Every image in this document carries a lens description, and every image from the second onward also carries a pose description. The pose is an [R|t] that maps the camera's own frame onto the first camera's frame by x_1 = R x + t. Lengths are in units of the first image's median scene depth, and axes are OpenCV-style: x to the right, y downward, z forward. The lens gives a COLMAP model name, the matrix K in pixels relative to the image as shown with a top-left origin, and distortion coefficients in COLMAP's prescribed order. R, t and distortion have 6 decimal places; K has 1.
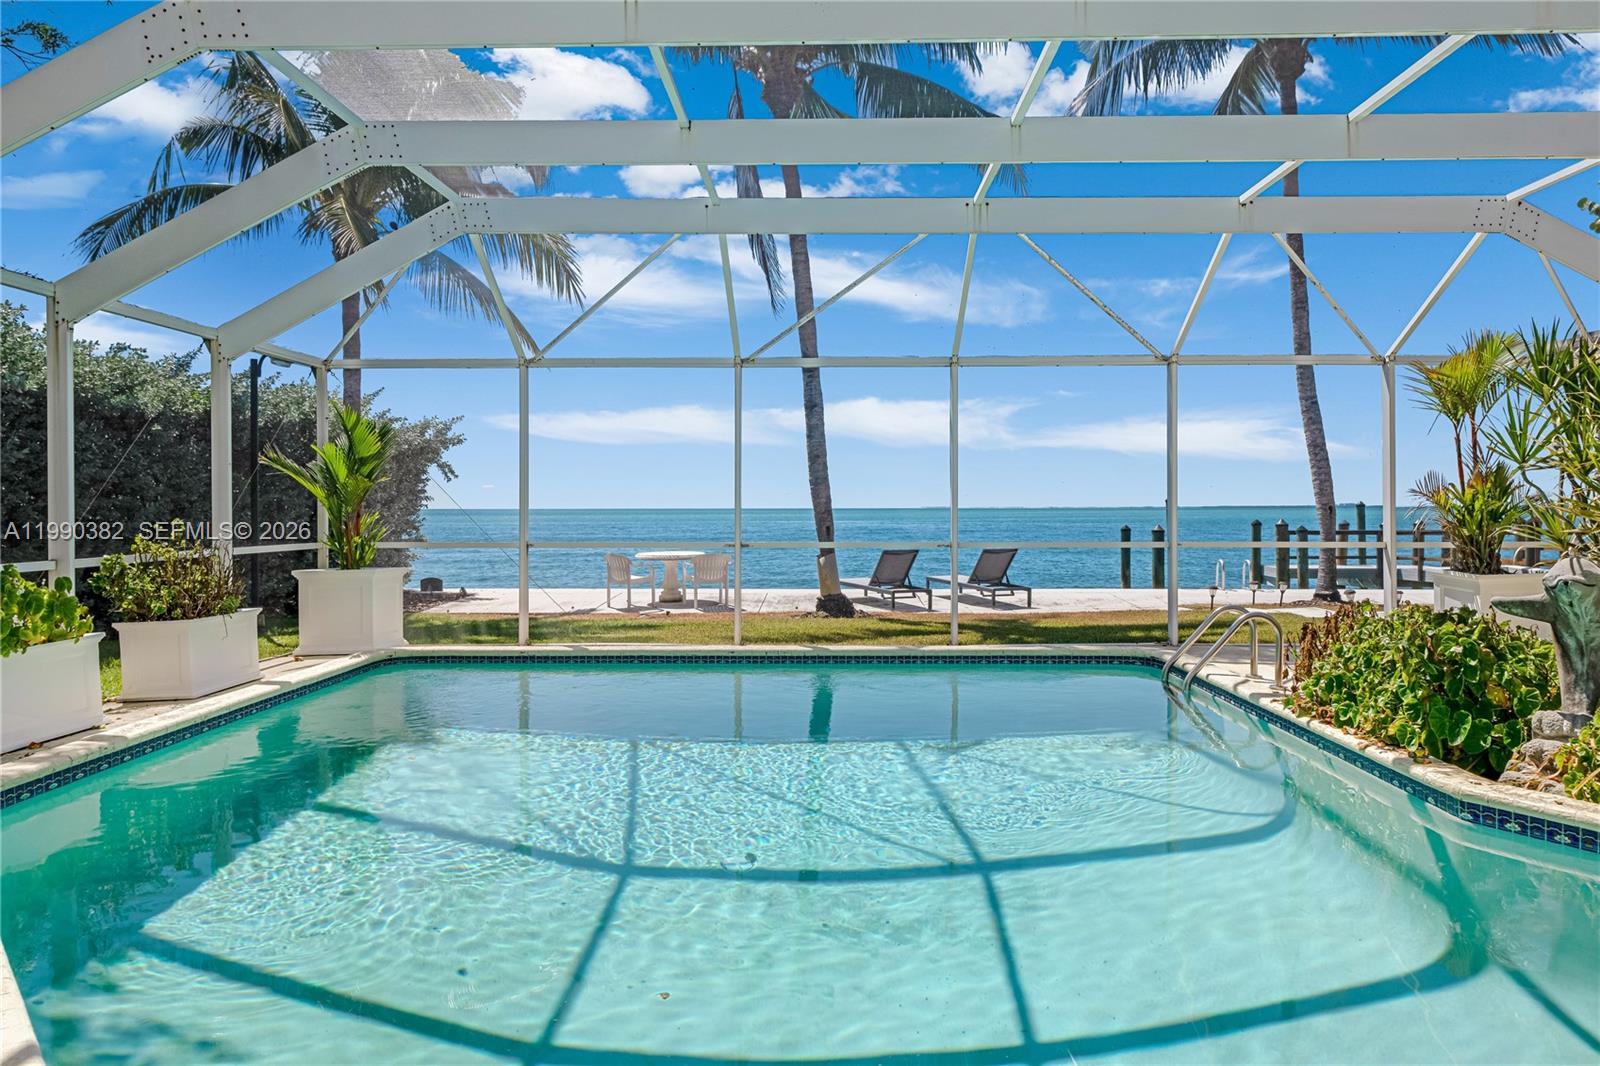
lens RADIAL K [[1099.5, 0, 804.7], [0, 1099.5, 523.5], [0, 0, 1]] dist [0.023899, 0.002474]
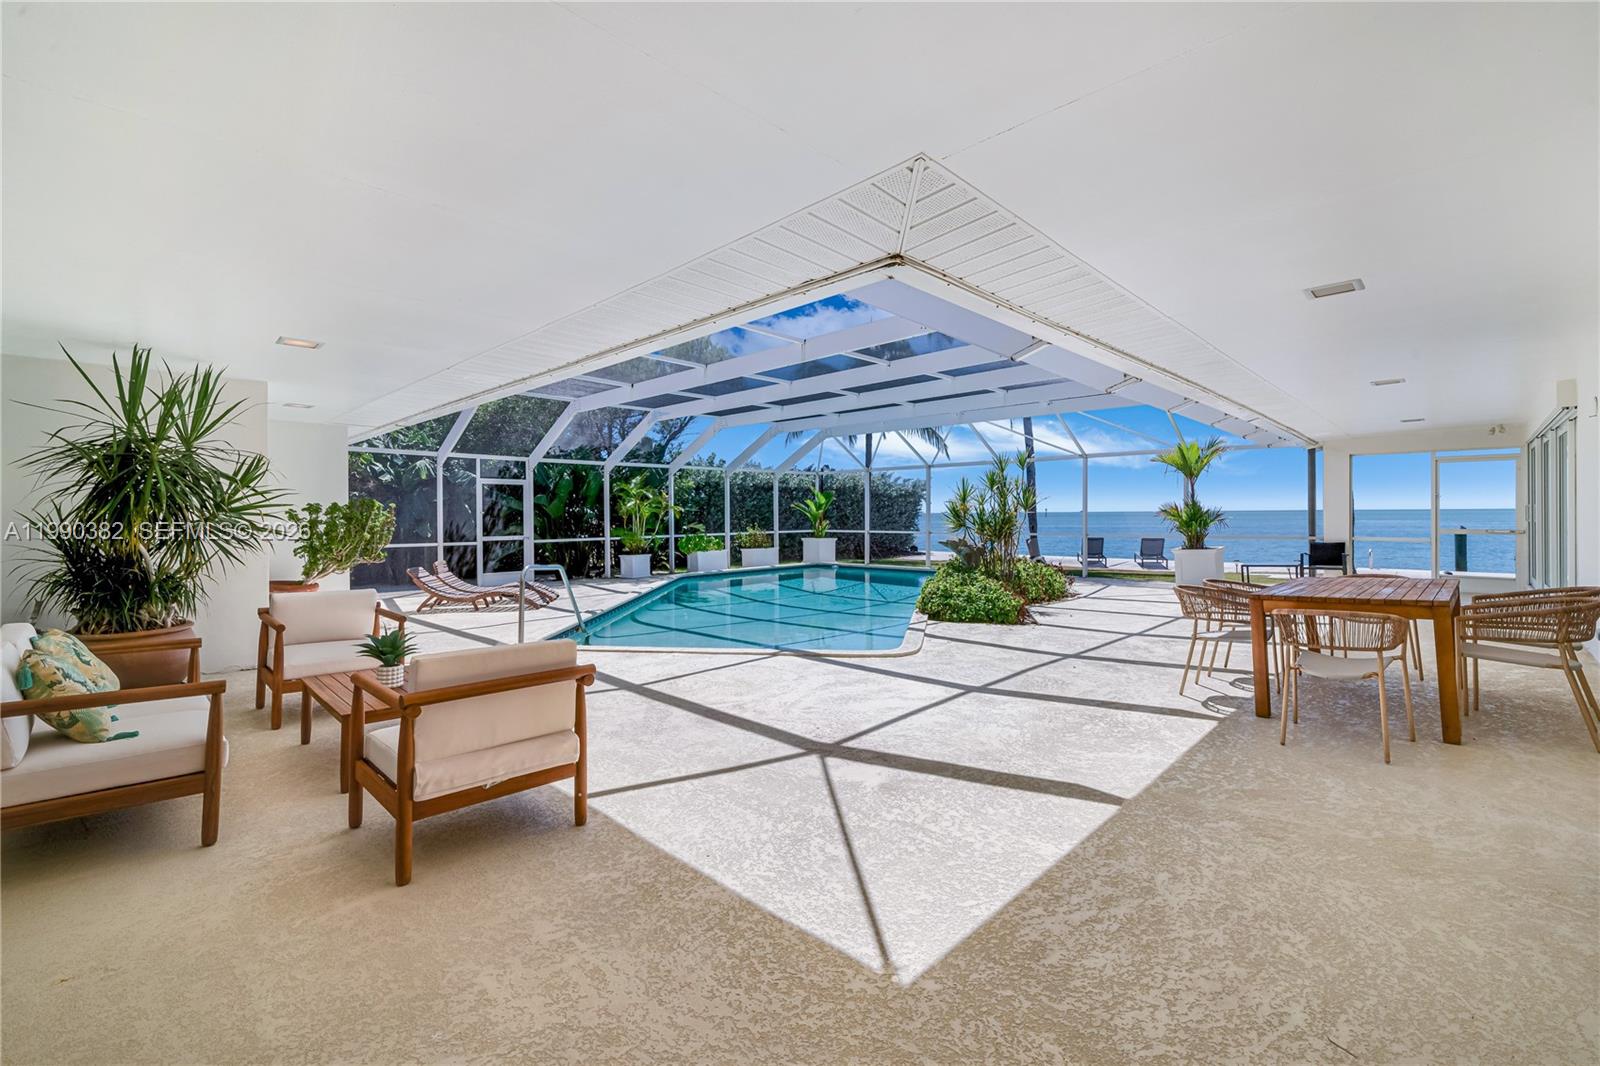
lens RADIAL K [[692.2, 0, 802.2], [0, 692.2, 521.9], [0, 0, 1]] dist [-0.003060, -0.000037]
pose [[0.731177, 0.002802, -0.682182, 0.796922], [-0.002293, 0.999996, 0.001650, -0.007817], [0.682184, 0.000358, 0.731181, -0.432532]]
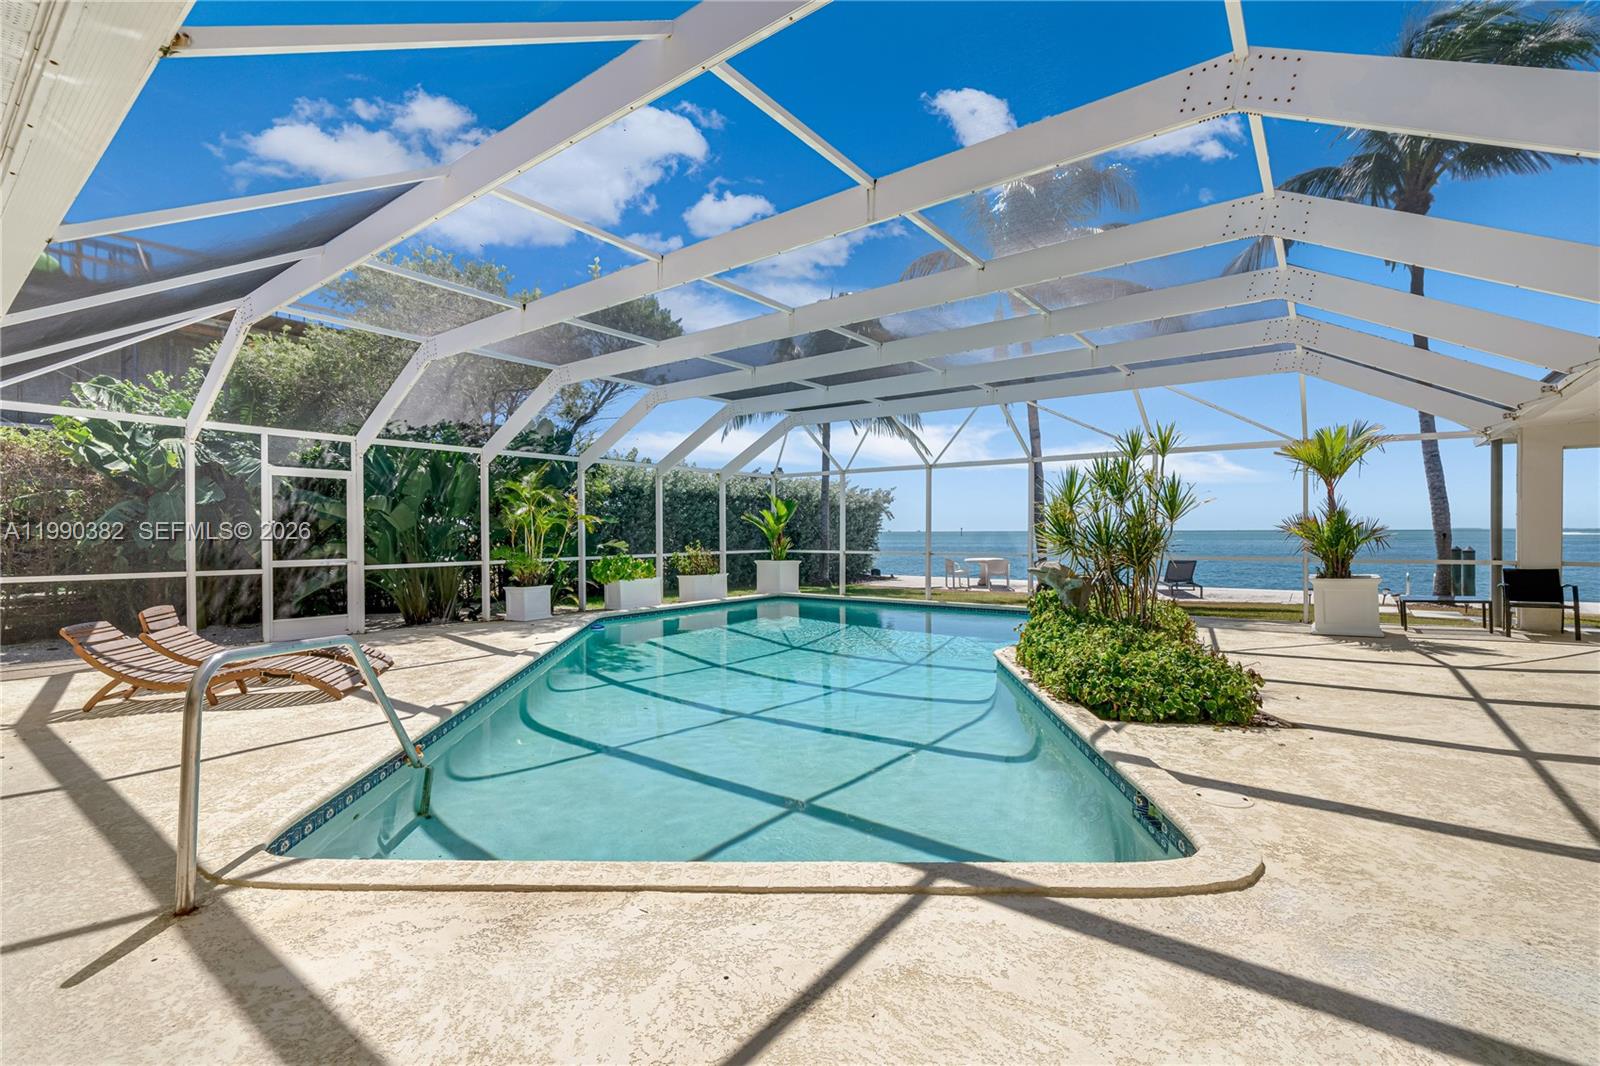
lens RADIAL K [[713.4, 0, 797.0], [0, 713.4, 540.8], [0, 0, 1]] dist [-0.003591, -0.000029]
pose [[0.810095, 0.004948, -0.586278, 0.477075], [-0.005105, 0.999986, 0.001385, -0.004415], [0.586277, 0.001871, 0.810109, -0.222060]]
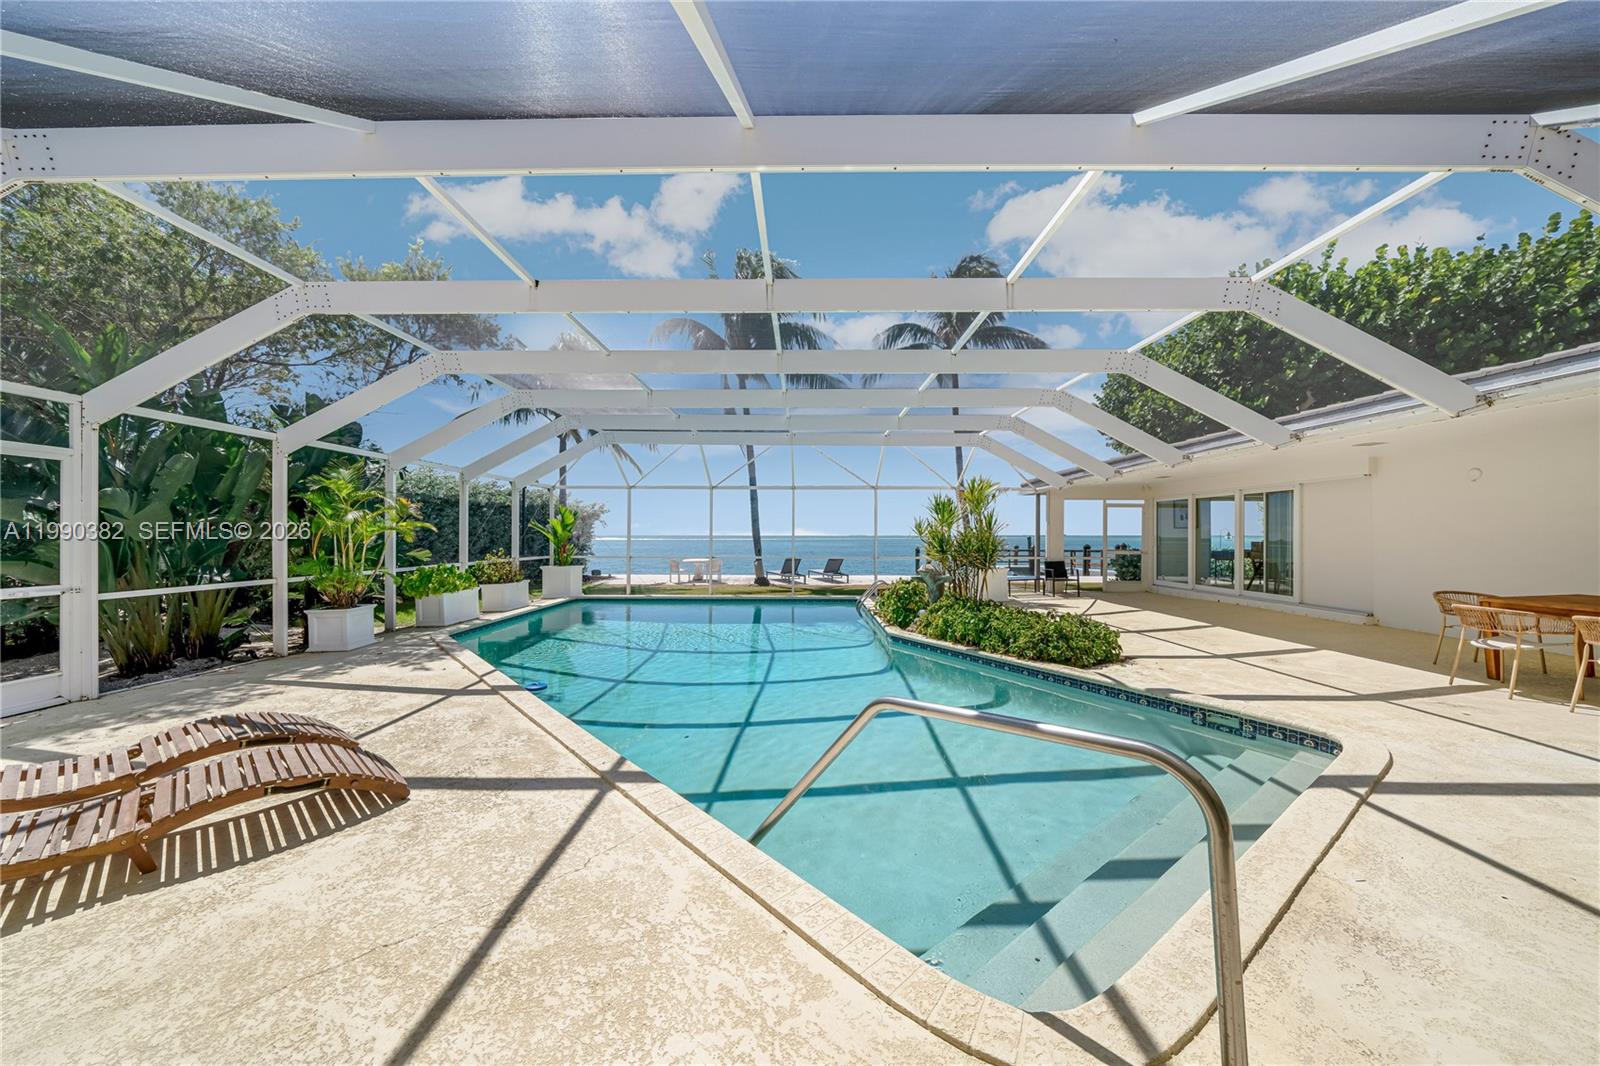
lens RADIAL K [[548.9, 0, 794.7], [0, 548.9, 539.0], [0, 0, 1]] dist [-0.008013, 0.000004]
pose [[0.999922, 0.003230, 0.012054, 0.108584], [-0.003135, 0.999964, -0.007914, -0.012520], [-0.012079, 0.007876, 0.999896, -0.267522]]
